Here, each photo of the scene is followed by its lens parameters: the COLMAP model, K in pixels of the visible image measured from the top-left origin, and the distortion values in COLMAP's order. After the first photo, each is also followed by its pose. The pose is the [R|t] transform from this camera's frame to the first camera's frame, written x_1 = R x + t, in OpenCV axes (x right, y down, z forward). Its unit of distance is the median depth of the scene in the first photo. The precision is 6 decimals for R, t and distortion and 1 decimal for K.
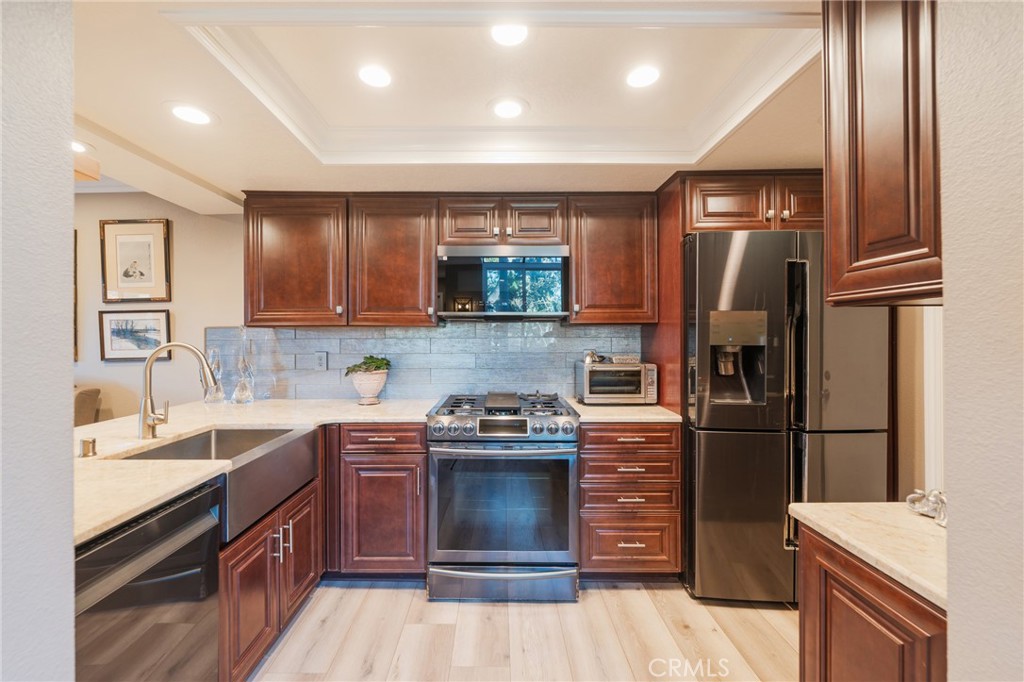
lens RADIAL K [[413.6, 0, 505.0], [0, 413.6, 337.0], [0, 0, 1]] dist [-0.000960, -0.000537]
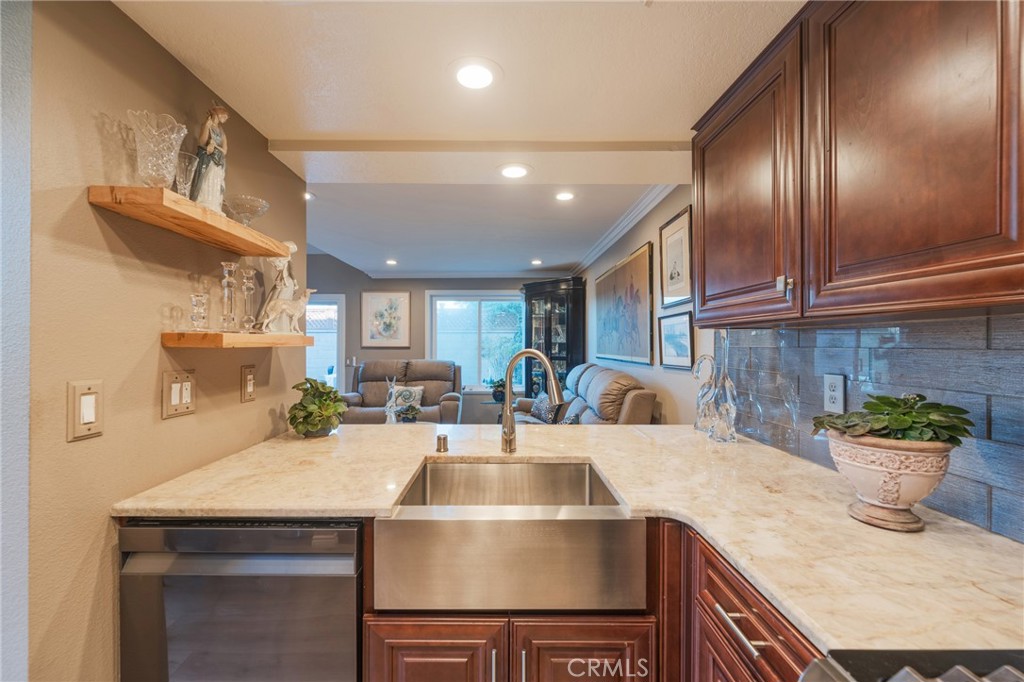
lens RADIAL K [[413.6, 0, 509.1], [0, 413.6, 341.2], [0, 0, 1]] dist [-0.000960, -0.000537]
pose [[-0.012303, -0.001620, -0.999923, 0.055014], [0.000058, 0.999999, -0.001621, -0.001079], [0.999924, -0.000077, -0.012303, 0.735791]]
